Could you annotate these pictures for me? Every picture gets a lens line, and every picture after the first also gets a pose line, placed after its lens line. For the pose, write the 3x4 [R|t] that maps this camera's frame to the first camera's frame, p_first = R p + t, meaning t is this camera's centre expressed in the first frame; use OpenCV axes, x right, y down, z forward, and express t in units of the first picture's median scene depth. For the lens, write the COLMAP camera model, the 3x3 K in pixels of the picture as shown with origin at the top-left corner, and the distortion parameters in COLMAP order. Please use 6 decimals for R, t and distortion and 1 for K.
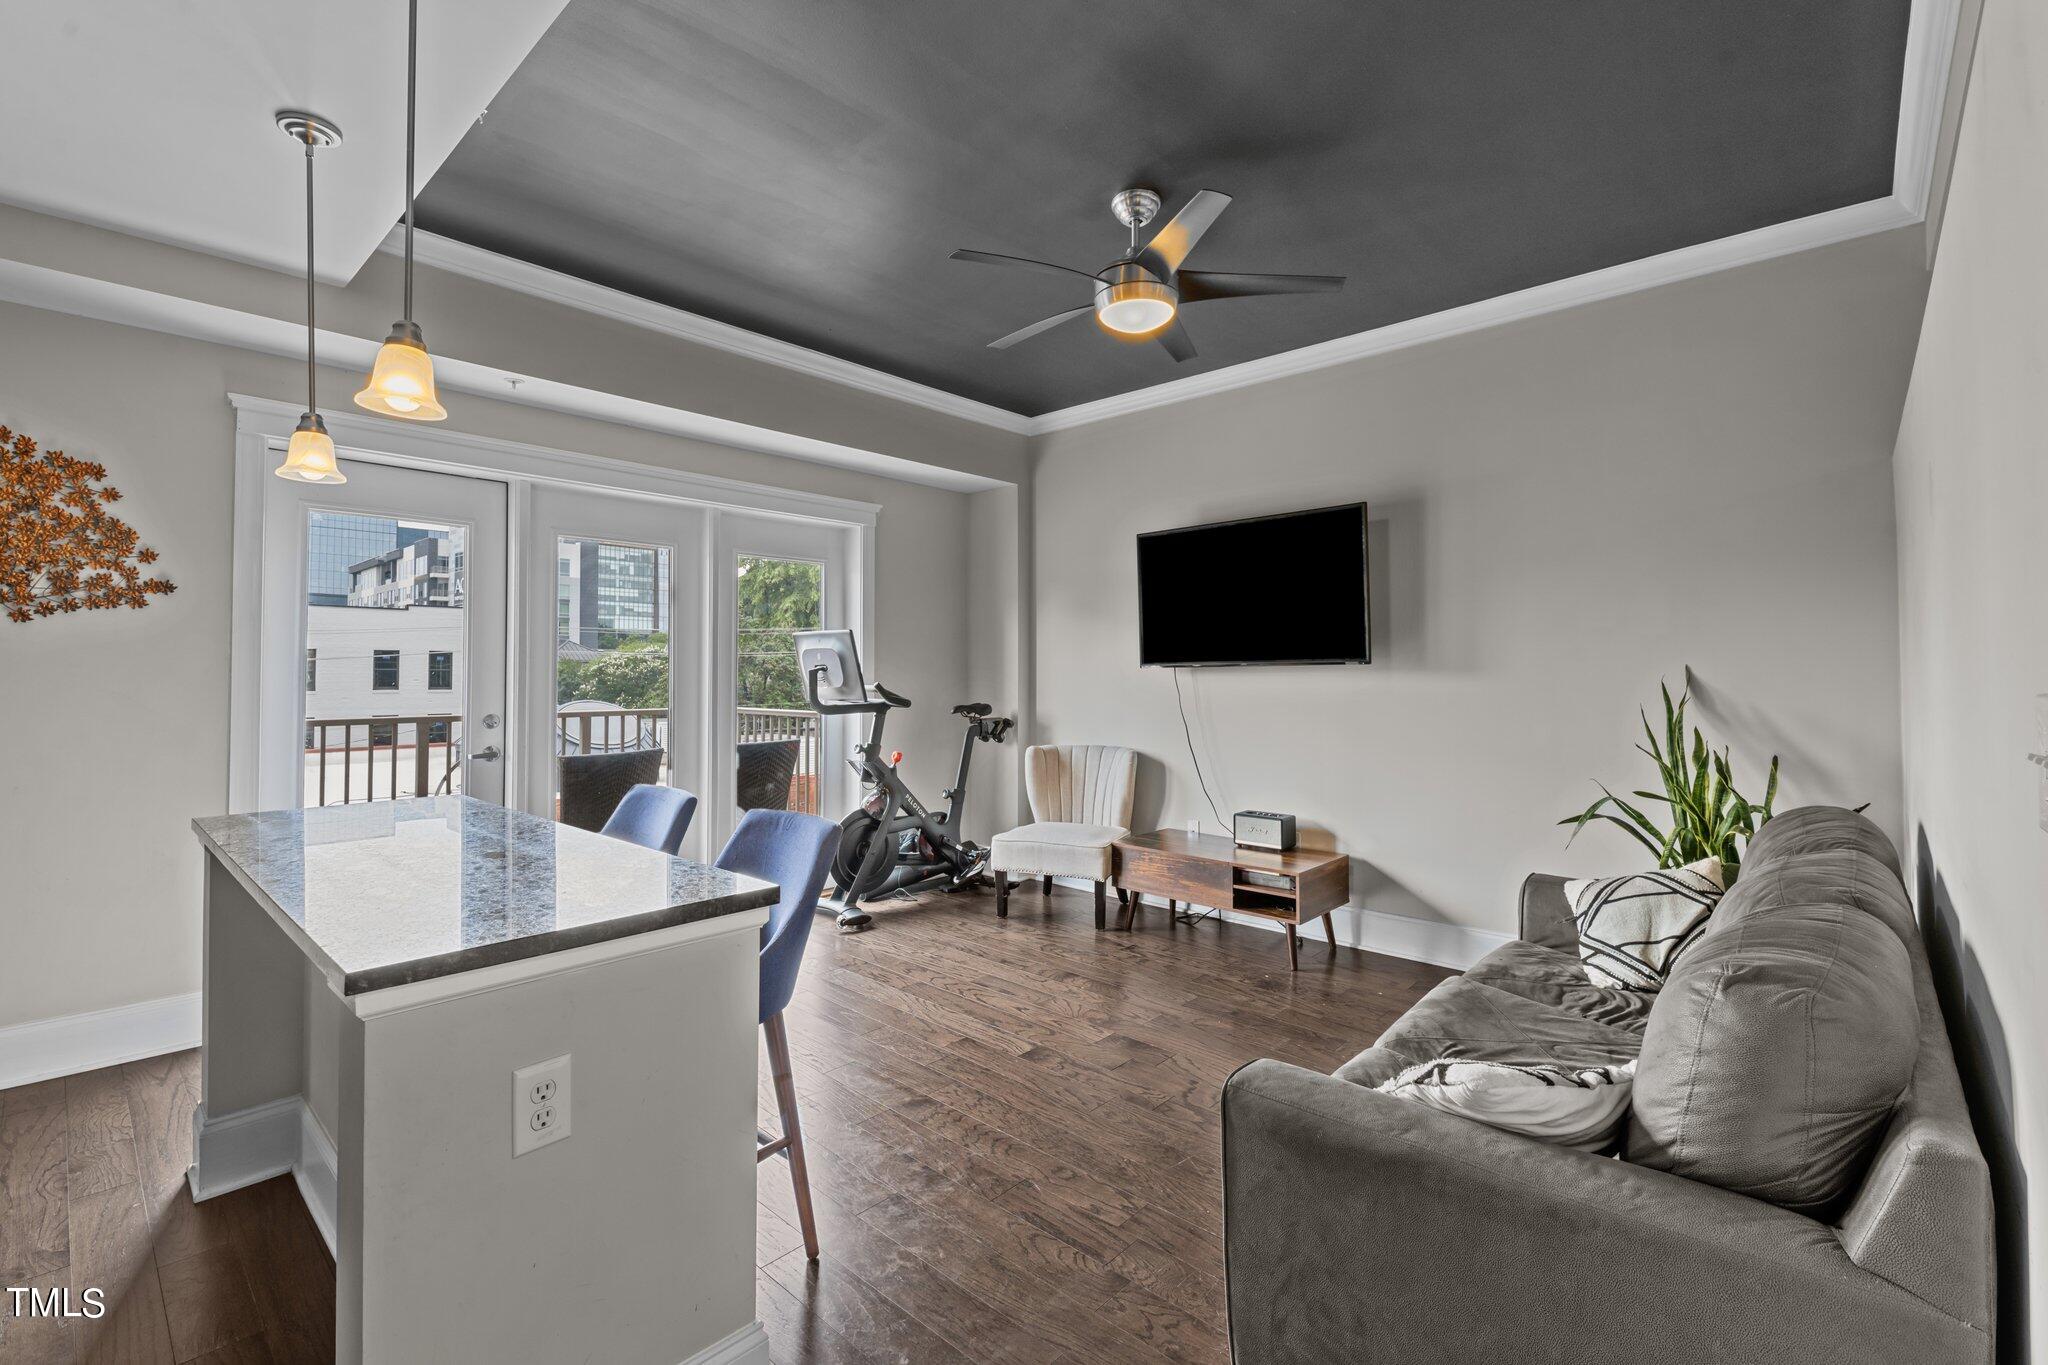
lens RADIAL K [[905.2, 0, 1019.7], [0, 905.2, 653.0], [0, 0, 1]] dist [0.011403, -0.007578]
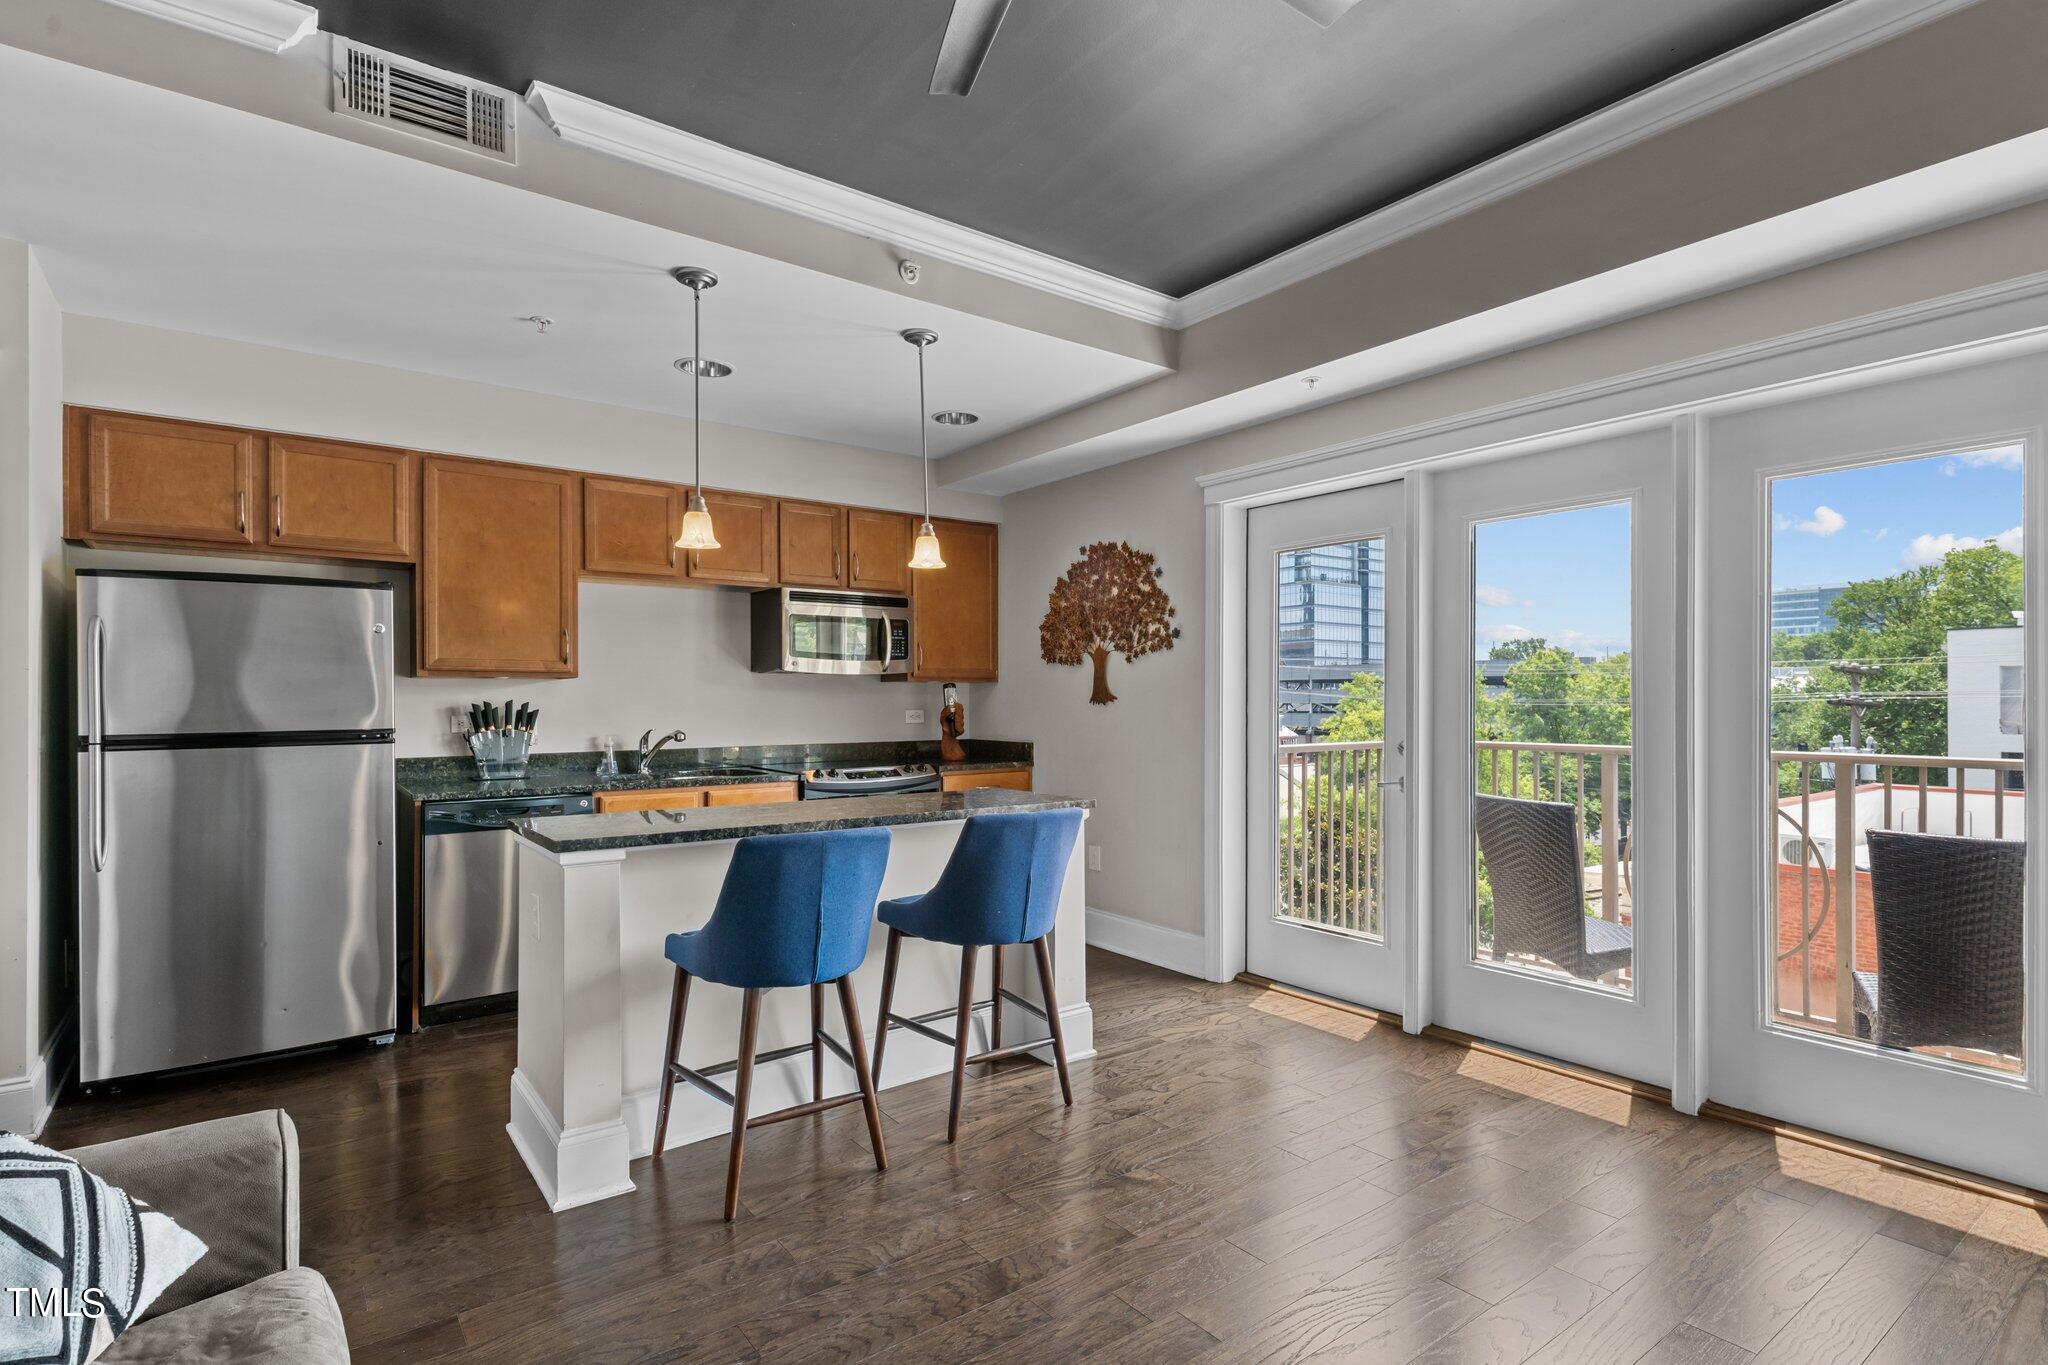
lens RADIAL K [[1008.7, 0, 1023.1], [0, 1008.7, 697.6], [0, 0, 1]] dist [0.003287, -0.000013]
pose [[-0.171587, -0.000263, -0.985169, 0.639569], [0.024348, 0.999693, -0.004508, 0.027634], [0.984868, -0.024761, -0.171528, 1.093422]]
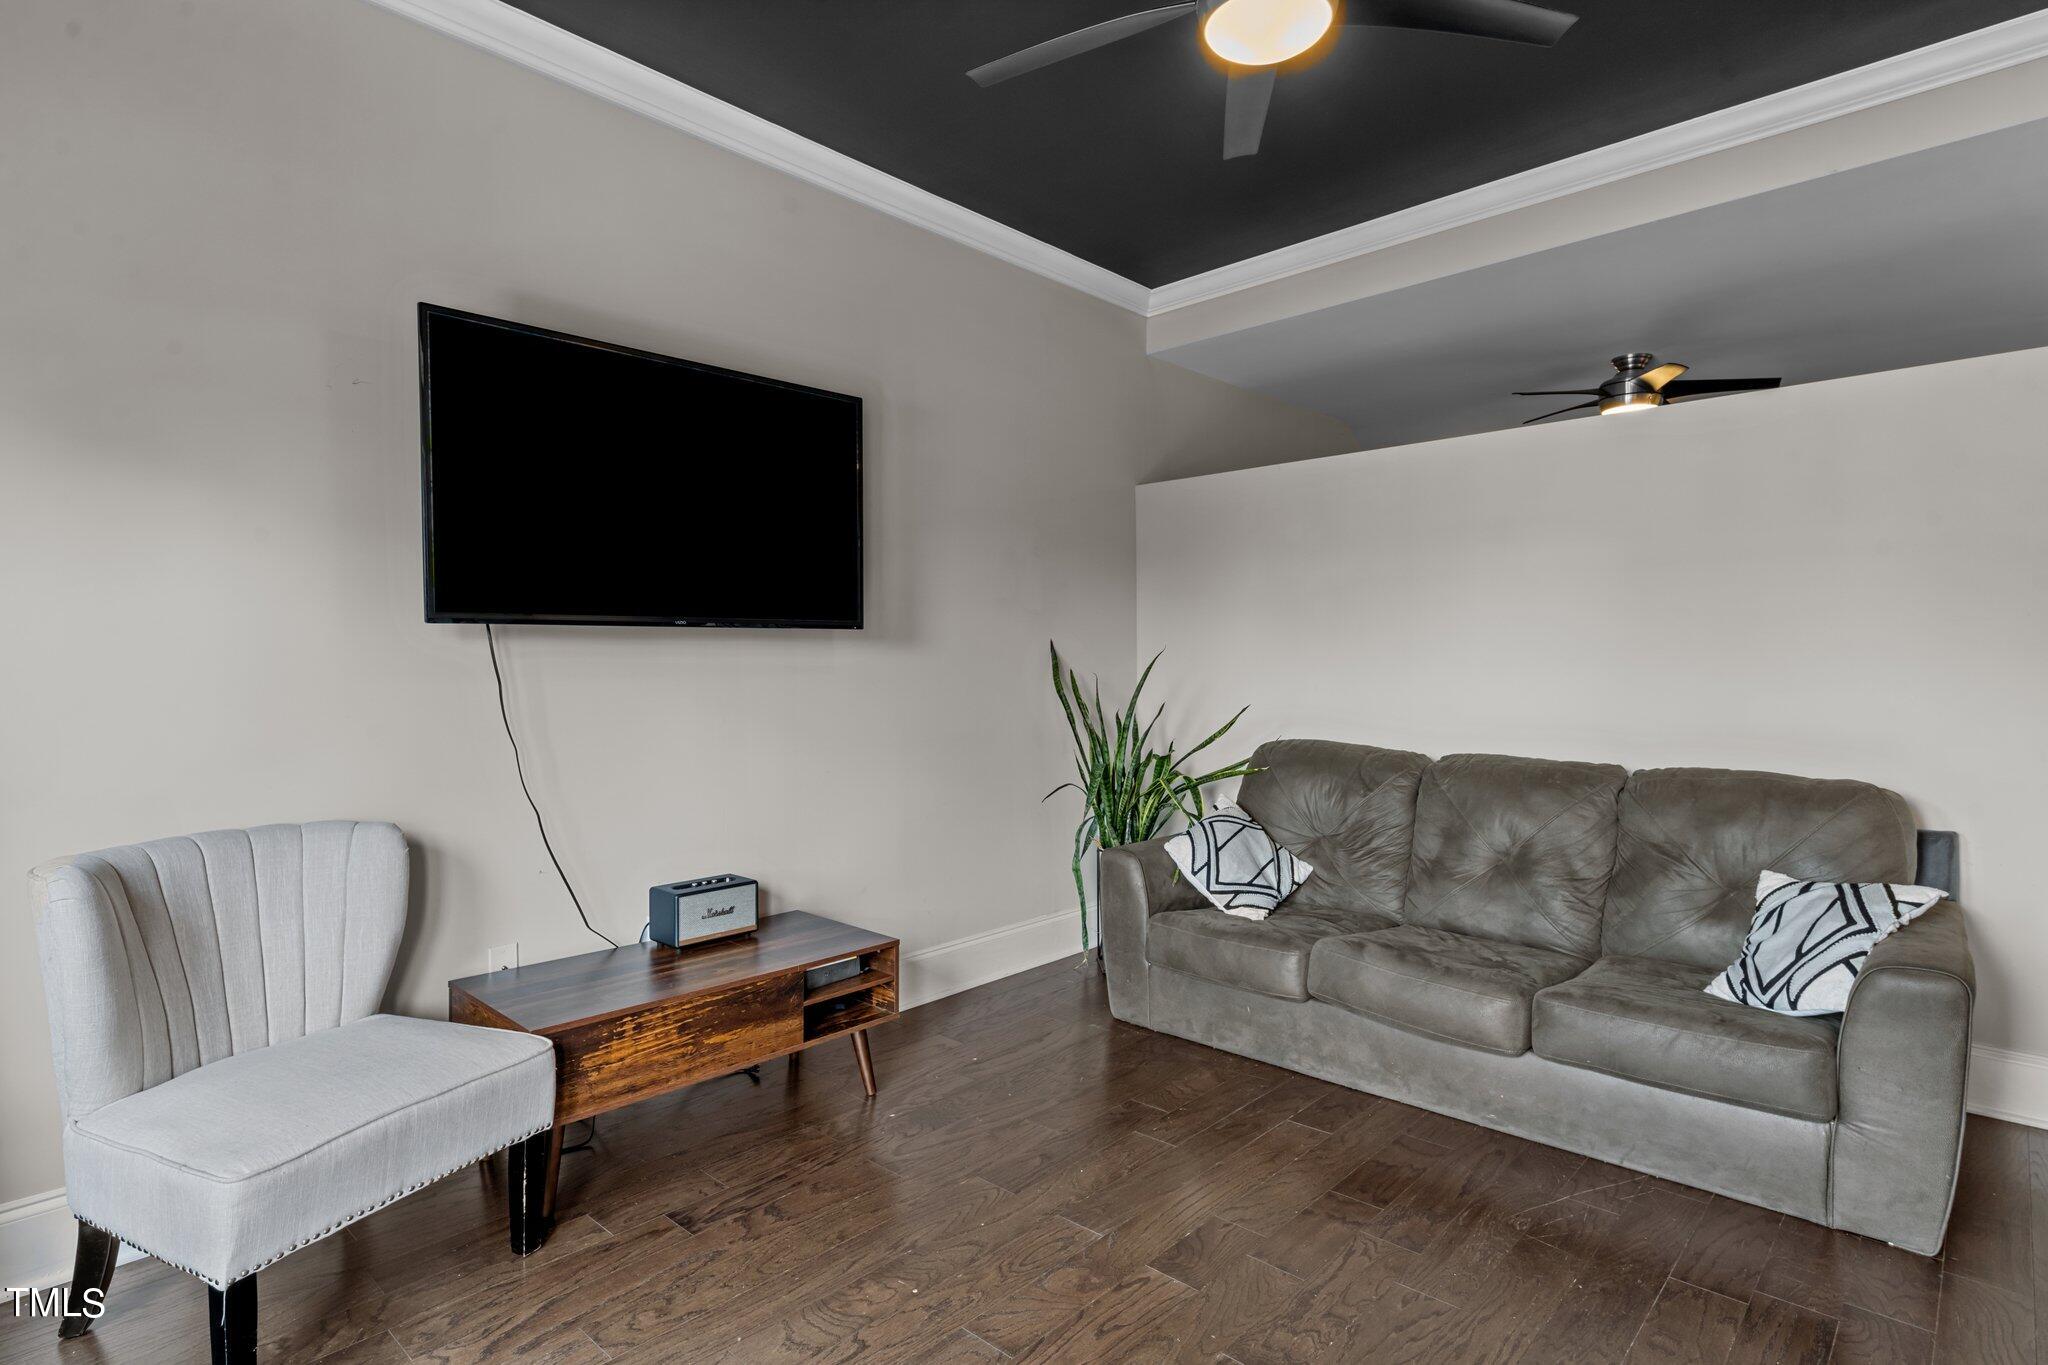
lens RADIAL K [[1058.0, 0, 1024.0], [0, 1058.0, 682.5], [0, 0, 1]] dist [-0.000028, -0.000011]
pose [[0.005696, -0.021911, 0.999744, -0.613472], [-0.016746, 0.999618, 0.022004, 0.050285], [-0.999844, -0.016867, 0.005327, 1.218429]]
